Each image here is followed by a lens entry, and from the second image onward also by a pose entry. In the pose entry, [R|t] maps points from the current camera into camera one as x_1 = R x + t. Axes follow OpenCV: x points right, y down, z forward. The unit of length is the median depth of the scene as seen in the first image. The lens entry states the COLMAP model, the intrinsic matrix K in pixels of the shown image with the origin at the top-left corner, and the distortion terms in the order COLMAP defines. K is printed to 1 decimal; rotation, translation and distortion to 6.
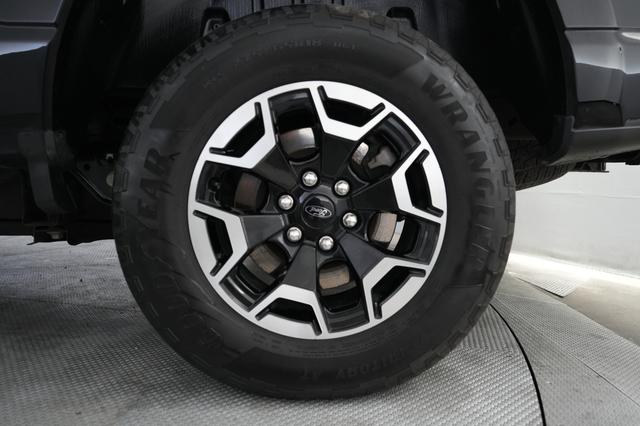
lens RADIAL K [[439.9, 0, 318.6], [0, 439.9, 212.0], [0, 0, 1]] dist [0.009027, 0.001178]
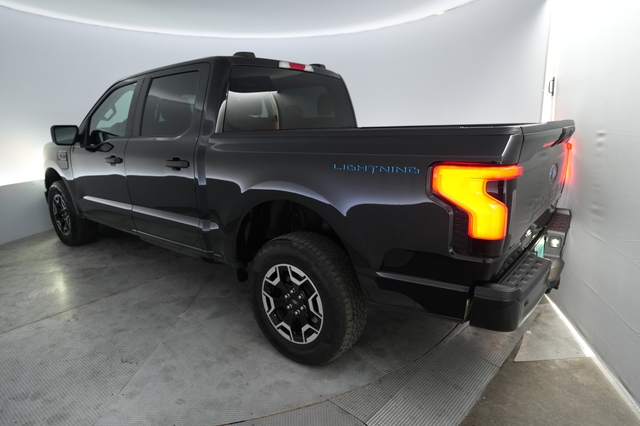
lens RADIAL K [[389.3, 0, 319.6], [0, 389.3, 212.8], [0, 0, 1]] dist [0.000927, 0.000052]
pose [[0.742591, 0.139744, -0.655004, 1.882958], [-0.041621, 0.985728, 0.163117, -1.100897], [0.668451, -0.093867, 0.737809, -0.846134]]
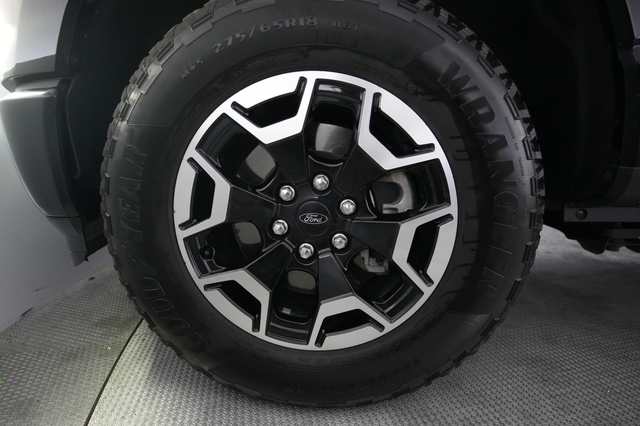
lens RADIAL K [[307.0, 0, 321.4], [0, 307.0, 215.5], [0, 0, 1]] dist [-0.000747, -0.000009]
pose [[0.886970, 0.461071, -0.026397, 0.030811], [-0.454723, 0.881887, 0.124512, -0.099294], [0.080688, -0.098436, 0.991867, 0.373463]]
